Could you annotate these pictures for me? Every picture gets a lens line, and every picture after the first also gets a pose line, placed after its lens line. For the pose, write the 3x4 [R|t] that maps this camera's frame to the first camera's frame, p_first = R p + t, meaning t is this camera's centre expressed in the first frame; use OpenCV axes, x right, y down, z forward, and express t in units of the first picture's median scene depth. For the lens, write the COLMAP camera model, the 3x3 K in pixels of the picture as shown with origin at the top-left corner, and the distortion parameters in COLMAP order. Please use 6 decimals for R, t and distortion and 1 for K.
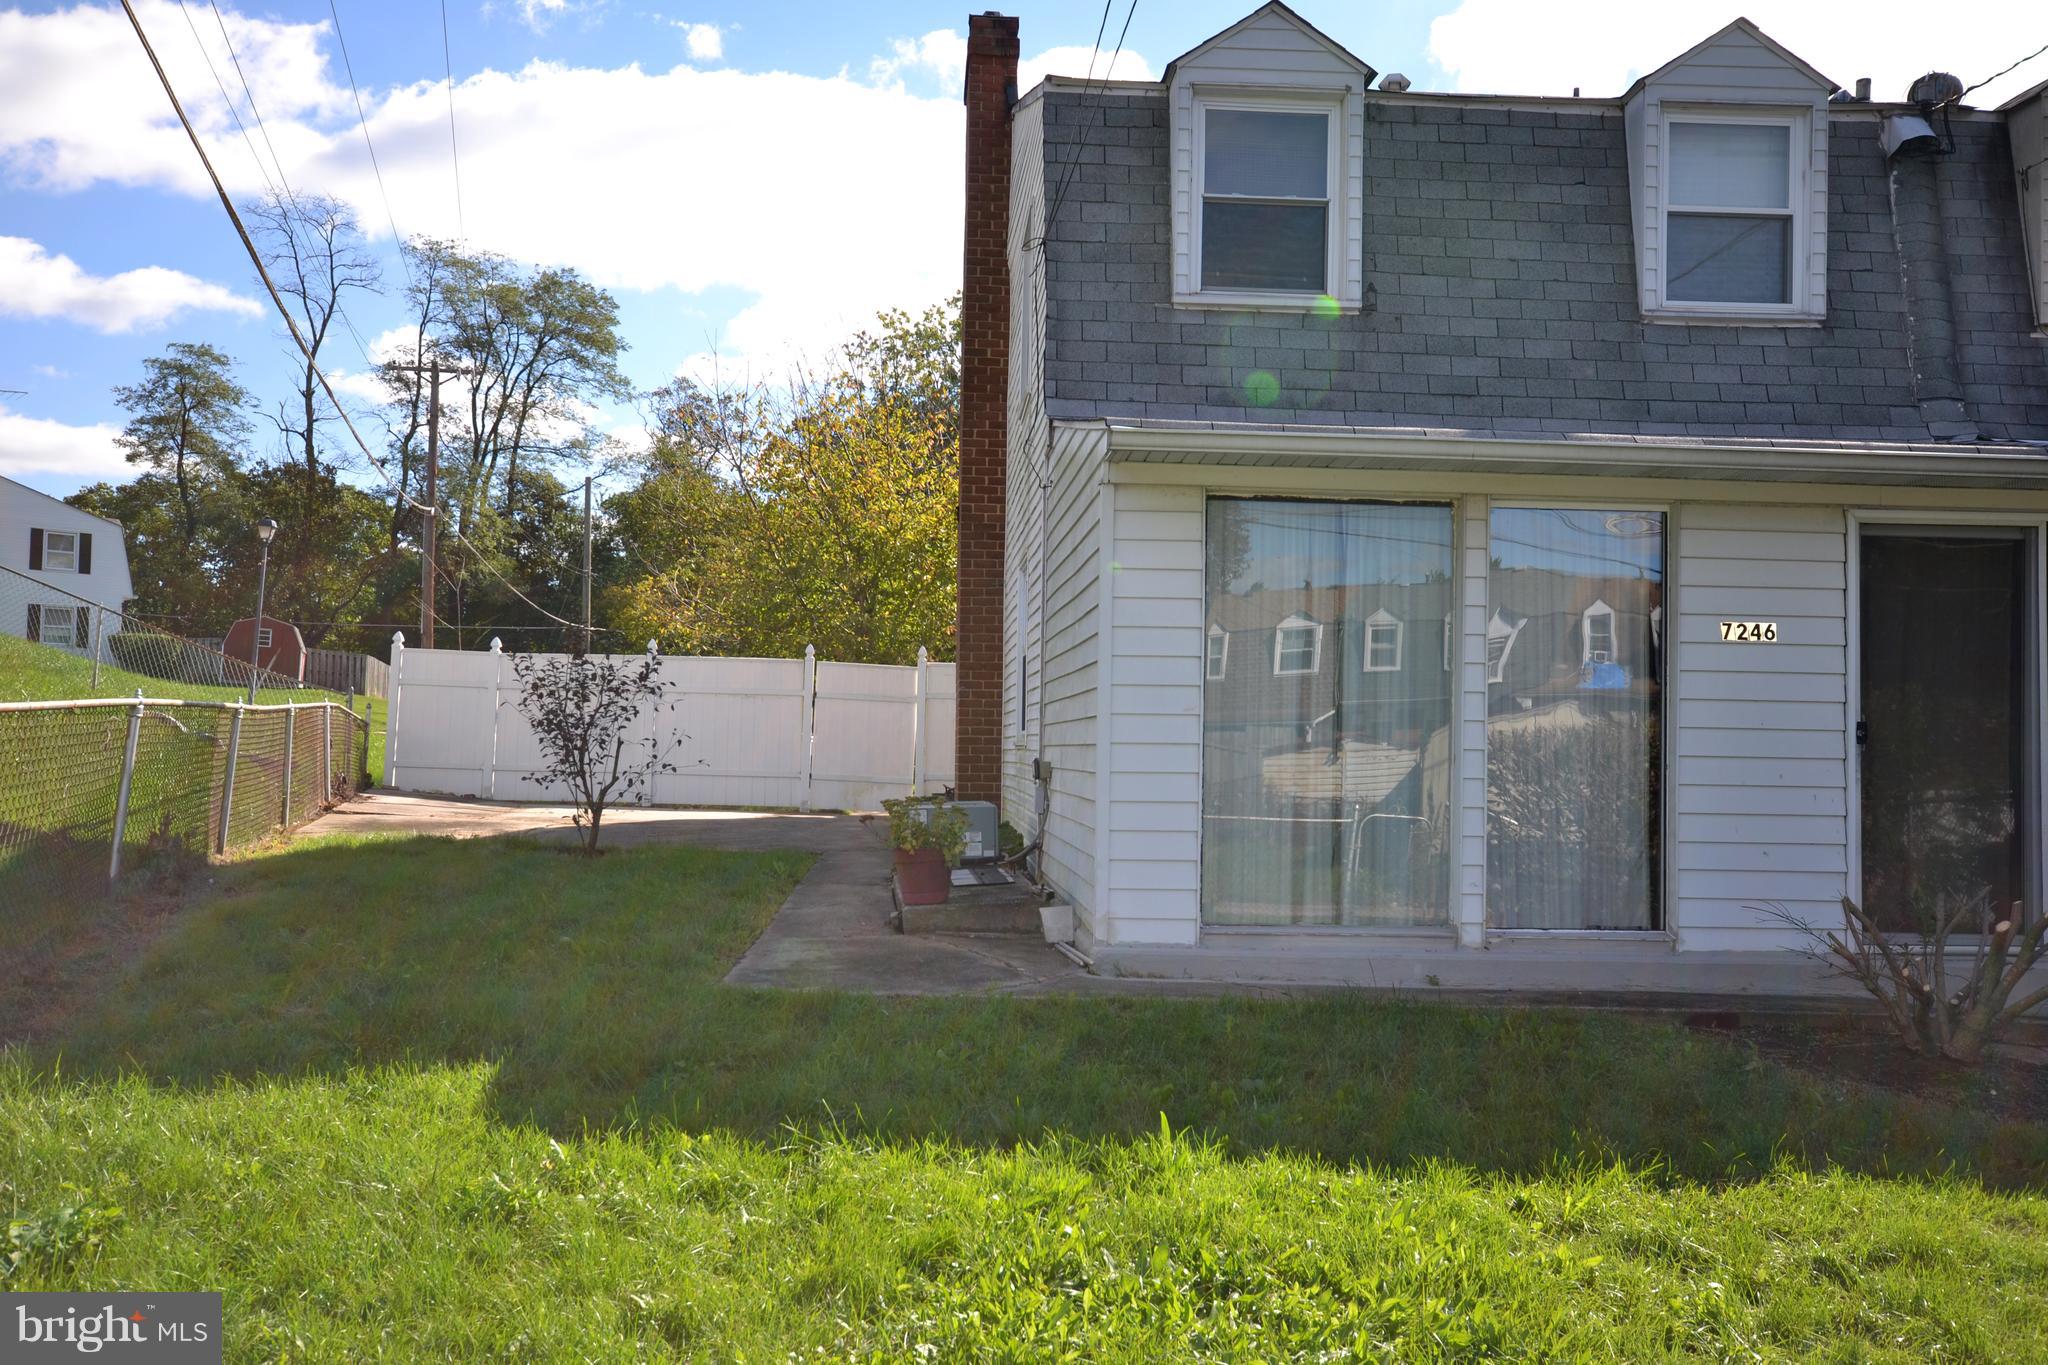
lens RADIAL K [[1644.1, 0, 1017.0], [0, 1644.1, 685.1], [0, 0, 1]] dist [-0.000299, -0.002373]
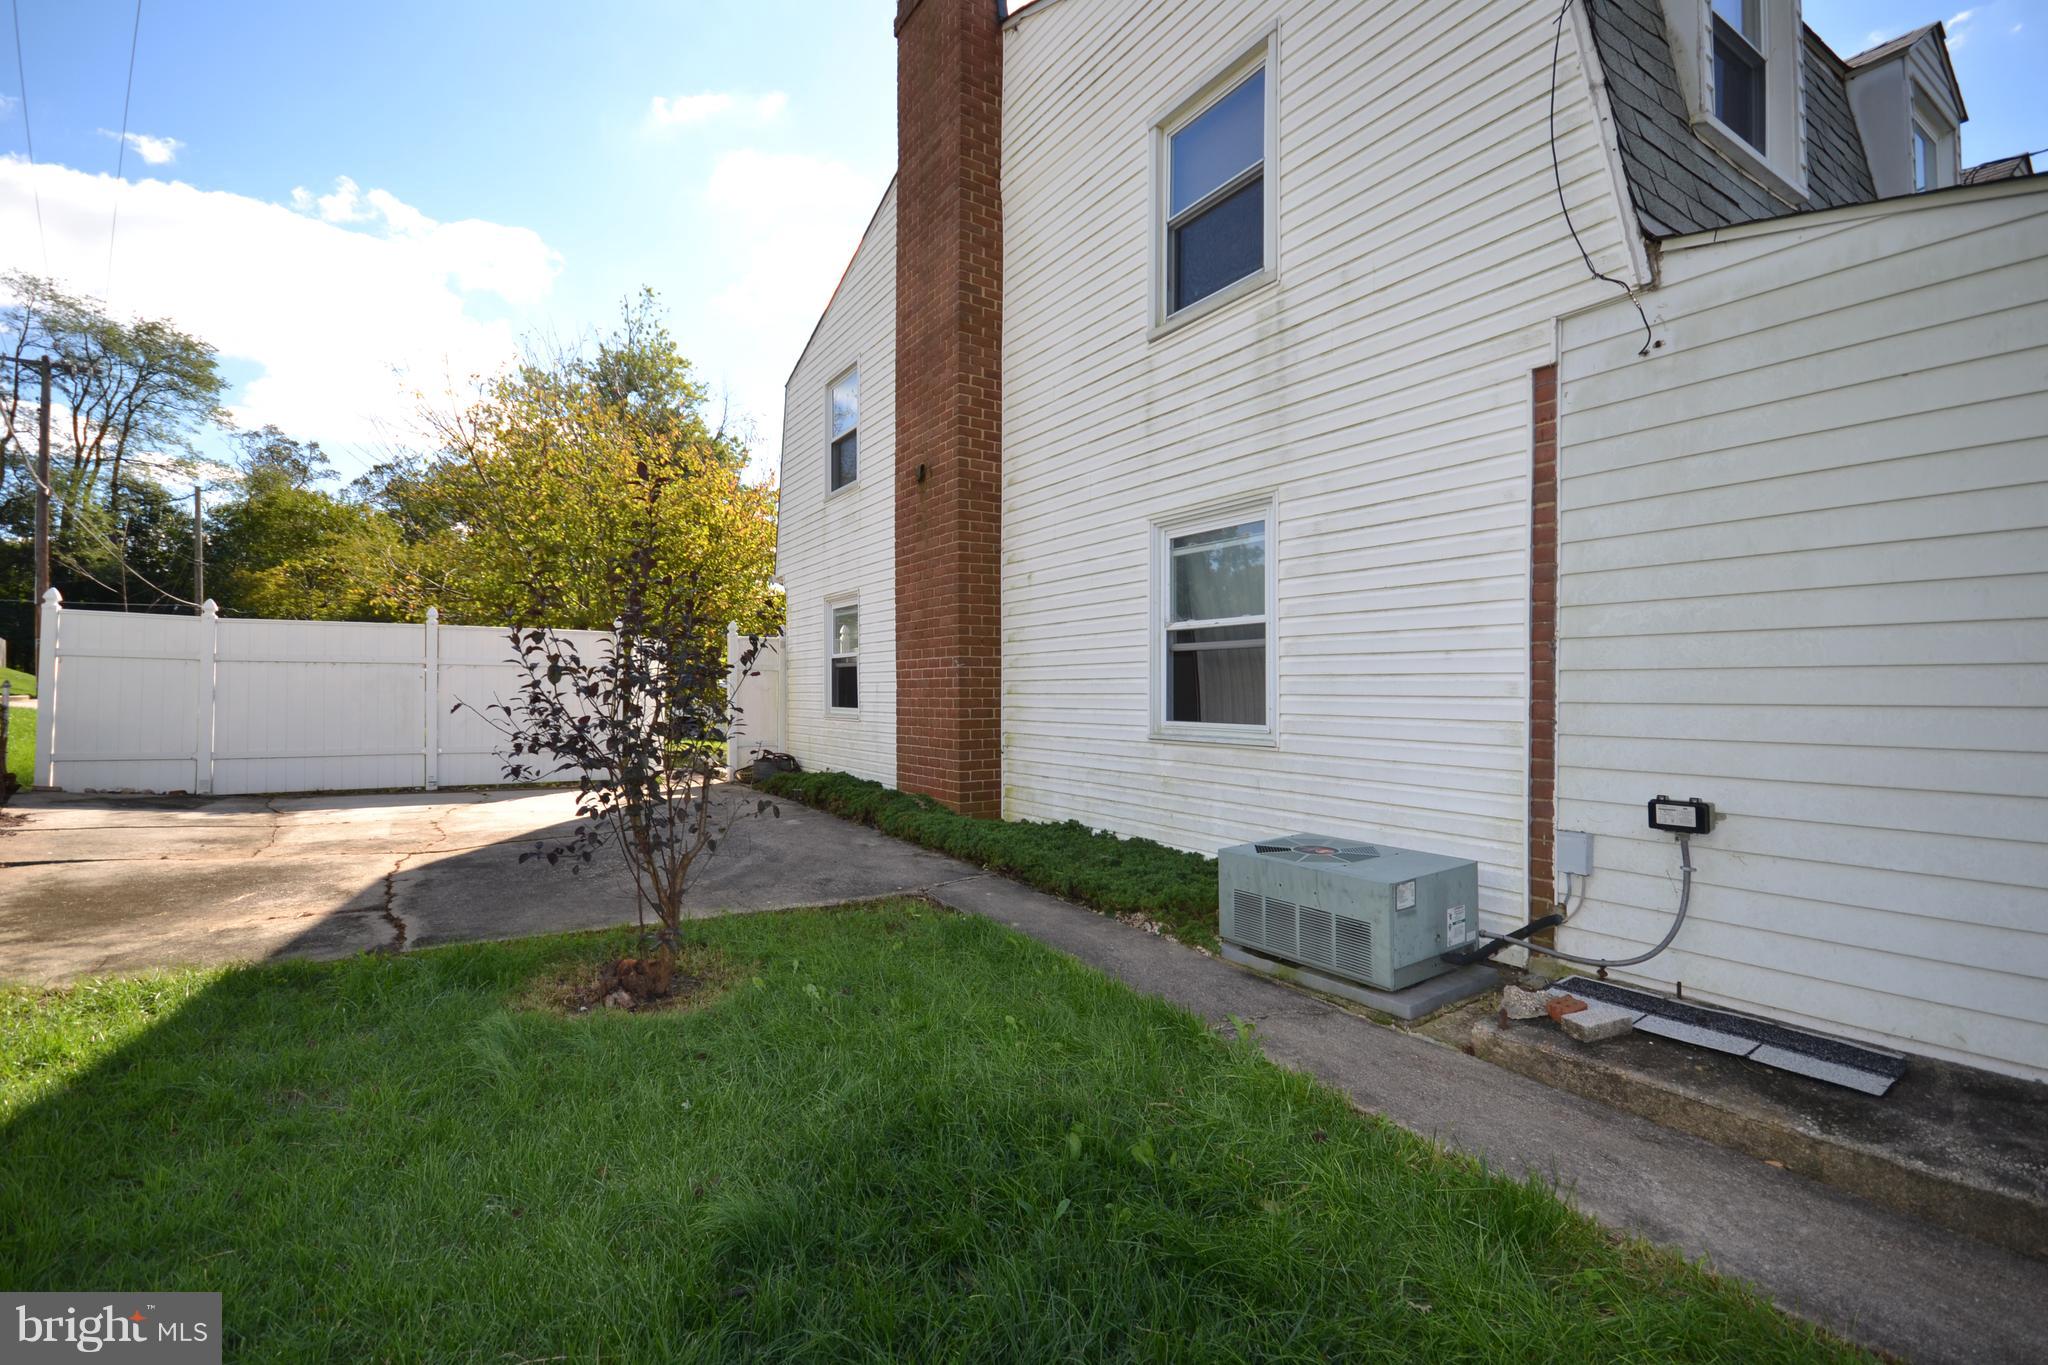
lens RADIAL K [[945.7, 0, 1084.5], [0, 945.7, 700.7], [0, 0, 1]] dist [-0.013179, -0.005245]
pose [[0.872650, -0.018750, 0.487986, -0.167990], [-0.004949, 0.998872, 0.047229, -0.002747], [-0.488321, -0.043630, 0.871573, 0.387274]]
